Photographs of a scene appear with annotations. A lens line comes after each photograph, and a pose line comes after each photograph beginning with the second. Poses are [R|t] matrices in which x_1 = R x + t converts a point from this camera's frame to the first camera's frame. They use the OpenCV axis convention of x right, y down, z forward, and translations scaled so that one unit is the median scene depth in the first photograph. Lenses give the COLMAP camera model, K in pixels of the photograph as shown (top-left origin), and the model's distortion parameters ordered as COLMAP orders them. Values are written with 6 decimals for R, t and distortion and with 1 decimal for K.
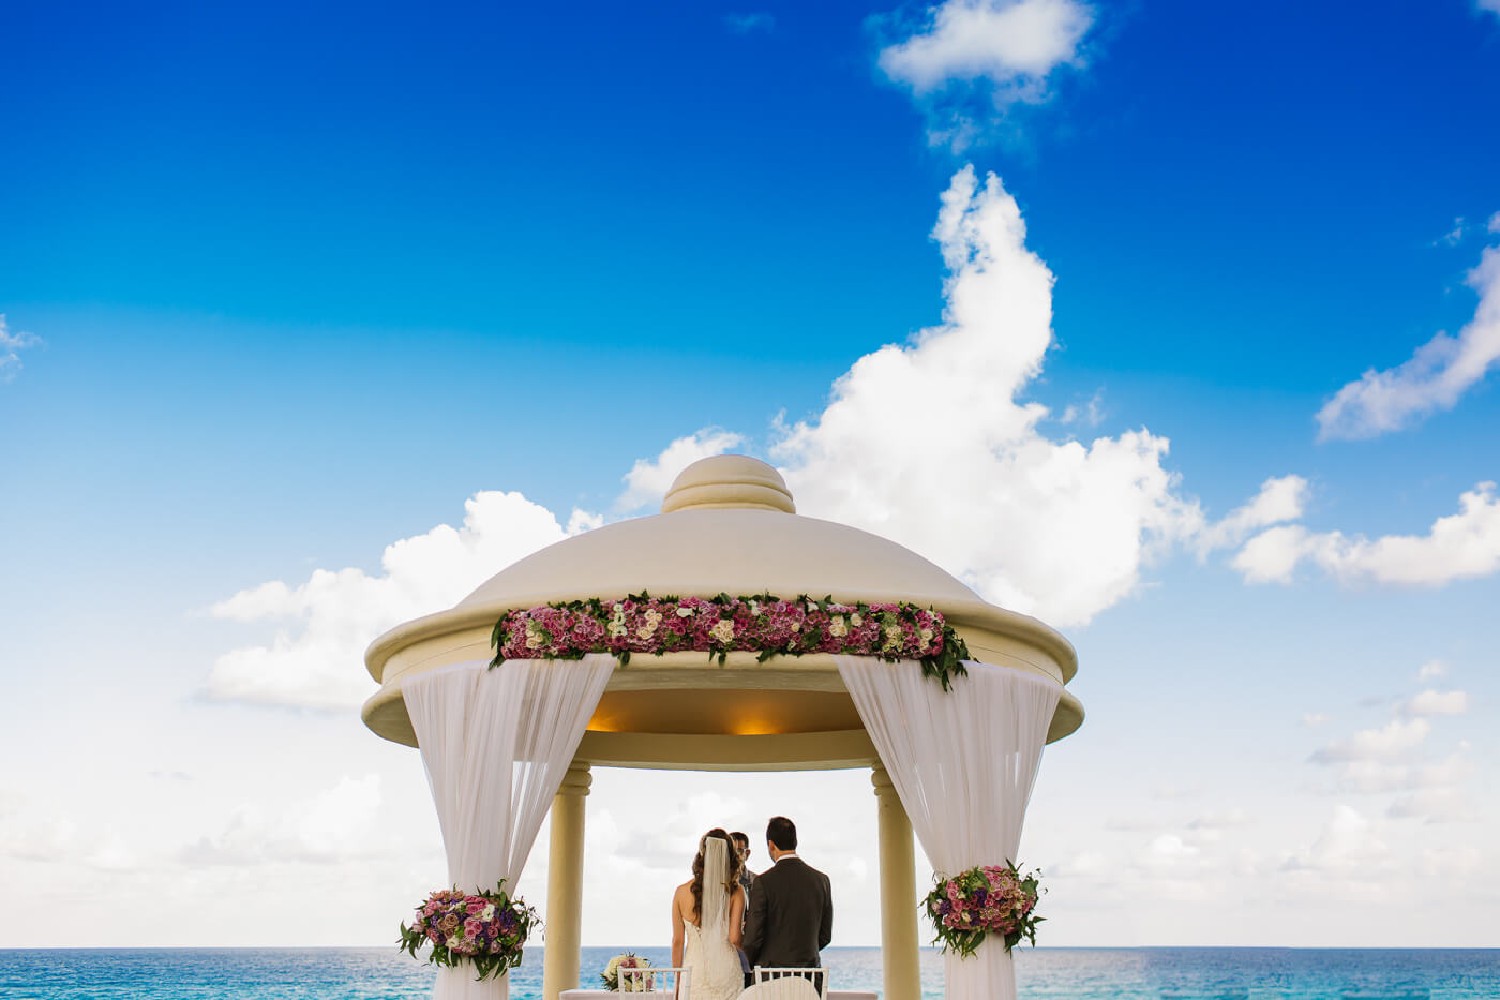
lens RADIAL K [[1468.8, 0, 750.0], [0, 1468.8, 500.0], [0, 0, 1]] dist [0.009420, 0.005042]
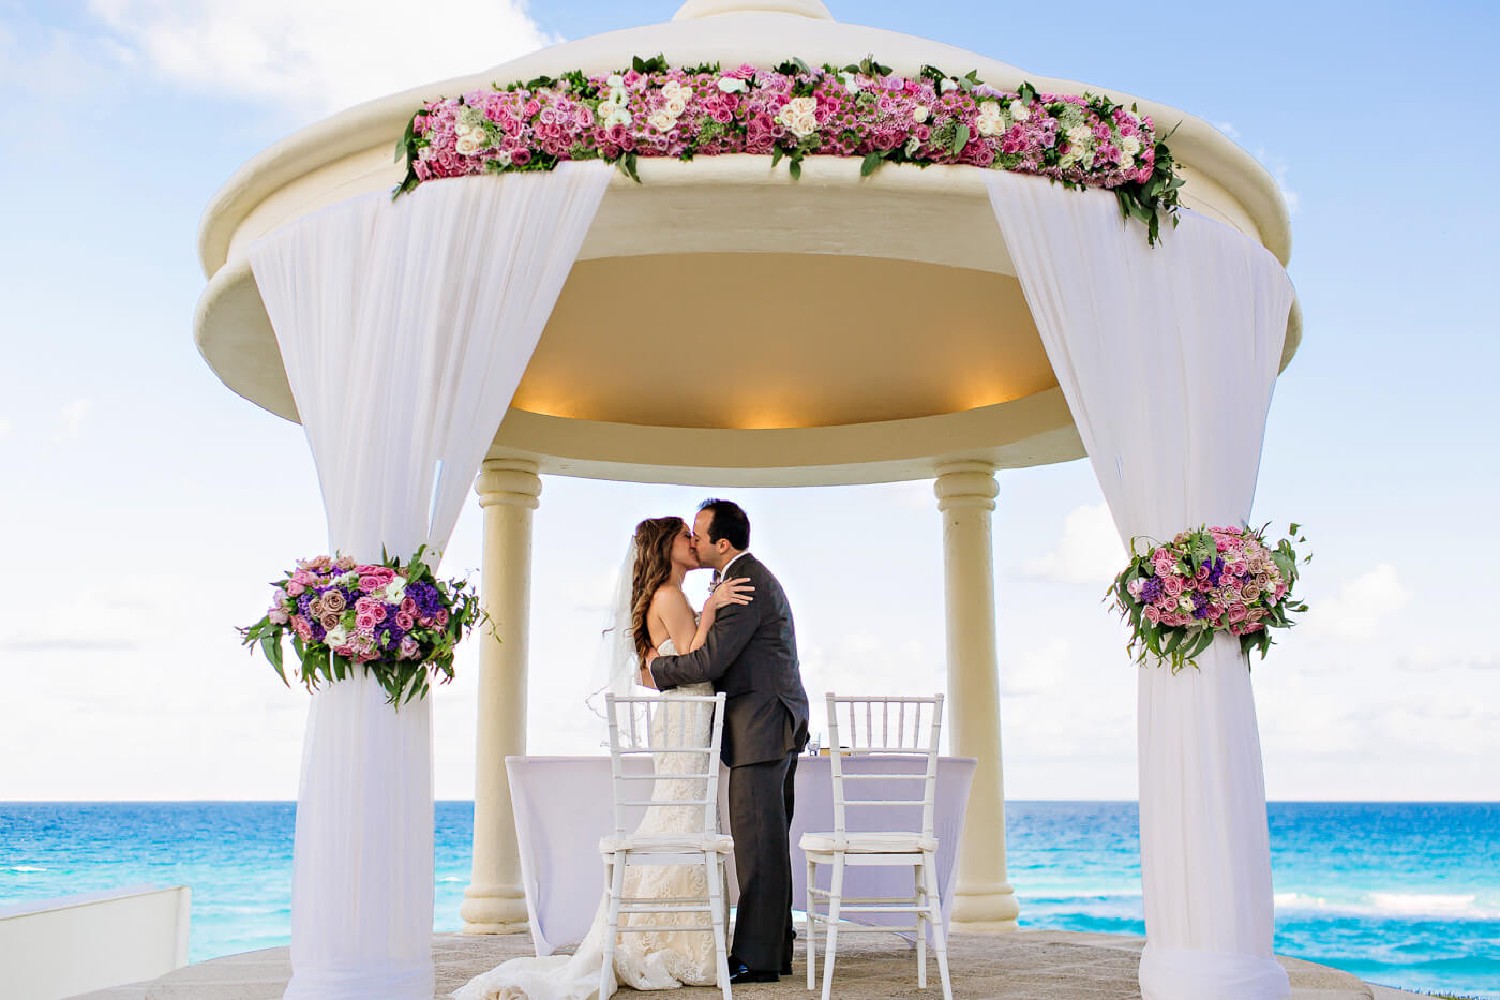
lens RADIAL K [[1571.6, 0, 750.0], [0, 1571.6, 500.0], [0, 0, 1]] dist [-0.010898, -0.005147]
pose [[0.998845, 0.008388, 0.047303, -0.064816], [-0.013332, 0.994363, 0.105192, 0.173318], [-0.046154, -0.105702, 0.993326, 0.362831]]
